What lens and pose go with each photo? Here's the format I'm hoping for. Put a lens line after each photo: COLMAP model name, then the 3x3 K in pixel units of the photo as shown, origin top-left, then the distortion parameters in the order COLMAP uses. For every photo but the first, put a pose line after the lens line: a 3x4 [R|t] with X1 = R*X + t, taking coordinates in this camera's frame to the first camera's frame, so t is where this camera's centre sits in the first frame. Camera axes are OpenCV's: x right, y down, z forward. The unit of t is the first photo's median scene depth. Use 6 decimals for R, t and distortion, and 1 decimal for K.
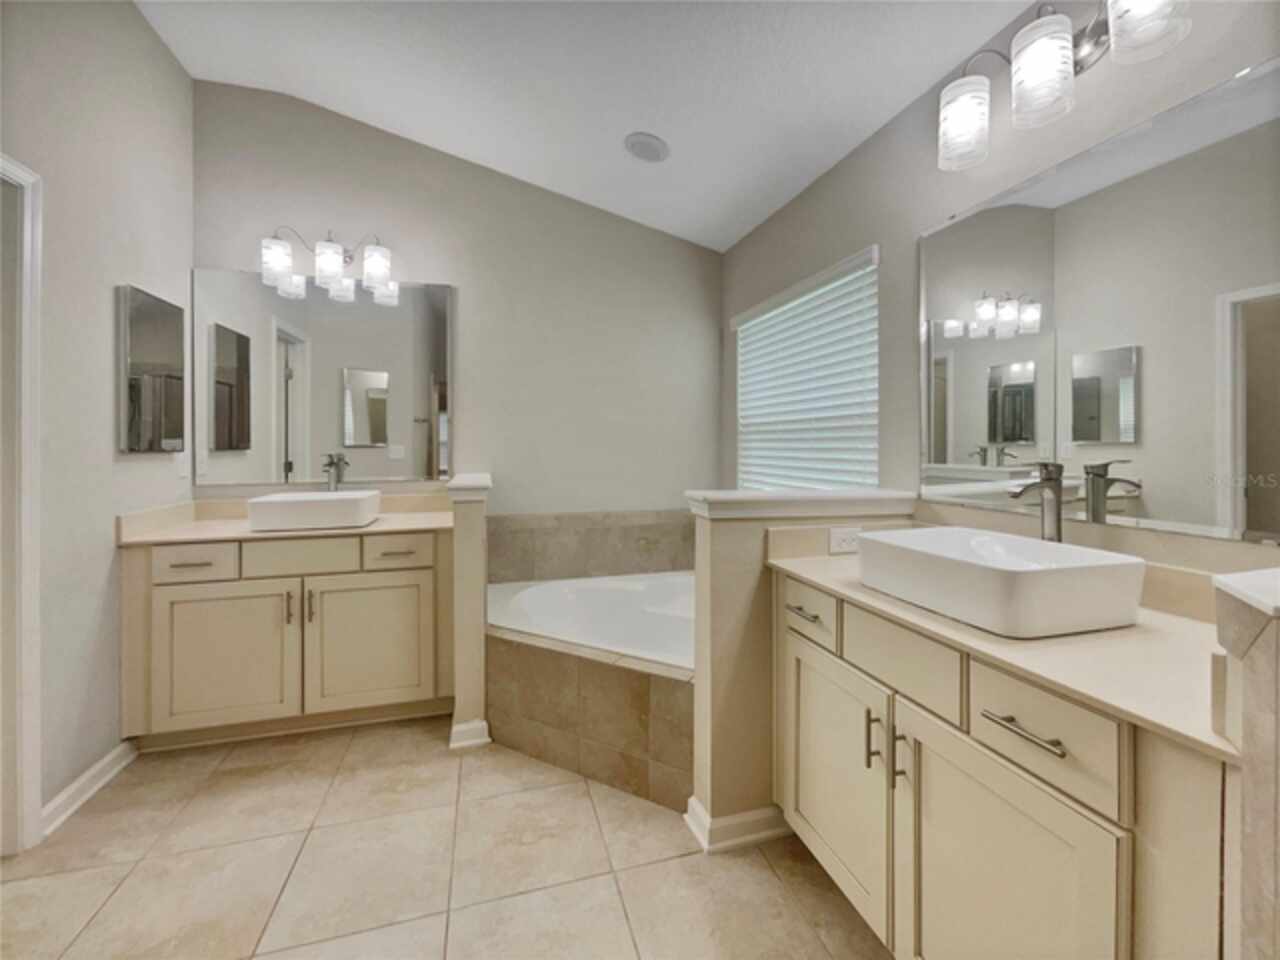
lens RADIAL K [[518.0, 0, 645.4], [0, 518.0, 448.4], [0, 0, 1]] dist [0.001997, 0.000206]
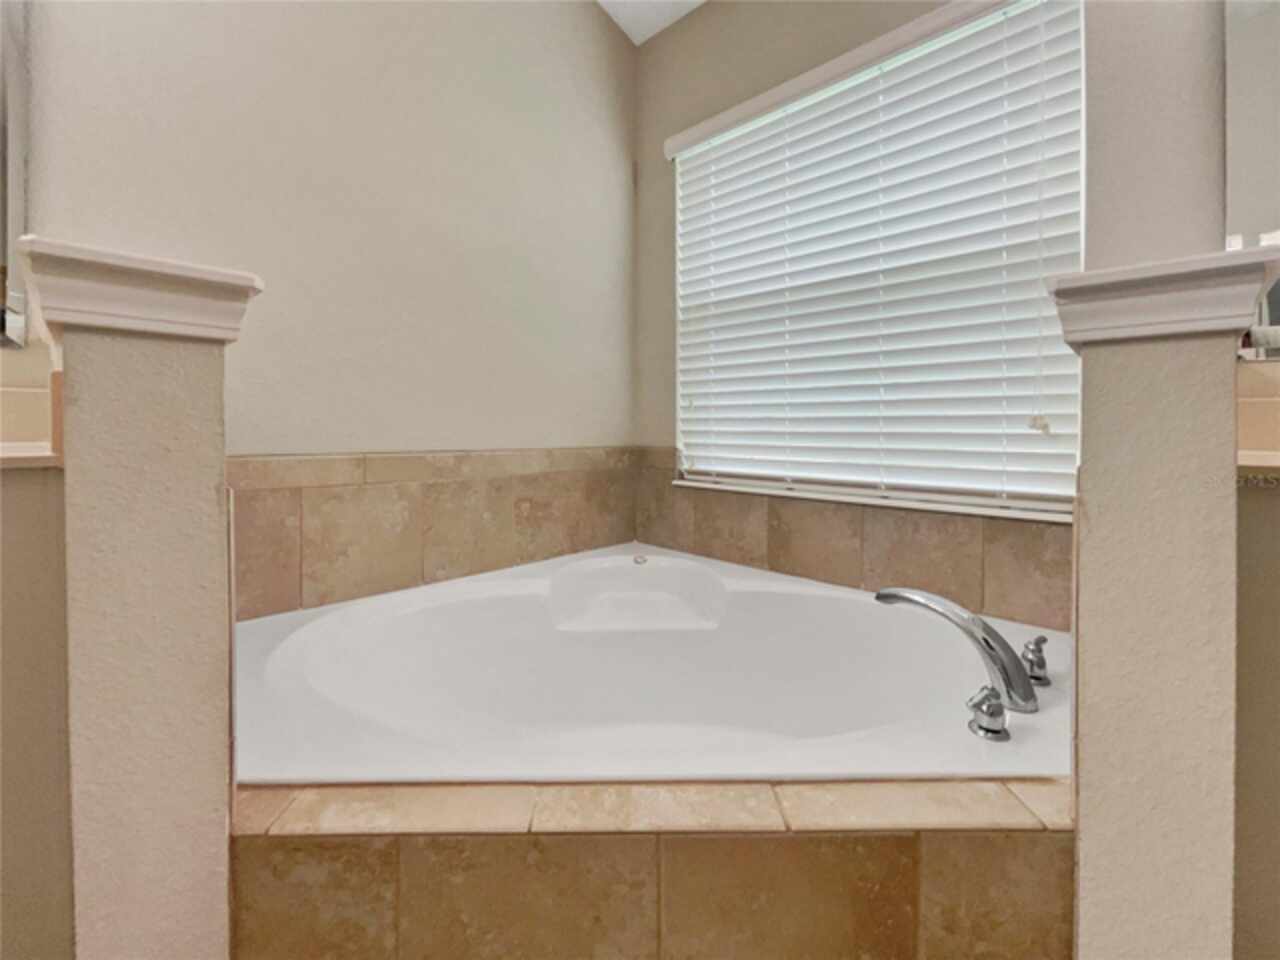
lens RADIAL K [[535.1, 0, 638.5], [0, 535.1, 426.9], [0, 0, 1]] dist [-0.001102, 0.000059]
pose [[0.876397, 0.000851, 0.481589, -0.178028], [0.006264, 0.999894, -0.013166, 0.108162], [-0.481549, 0.014555, 0.876298, 0.456882]]
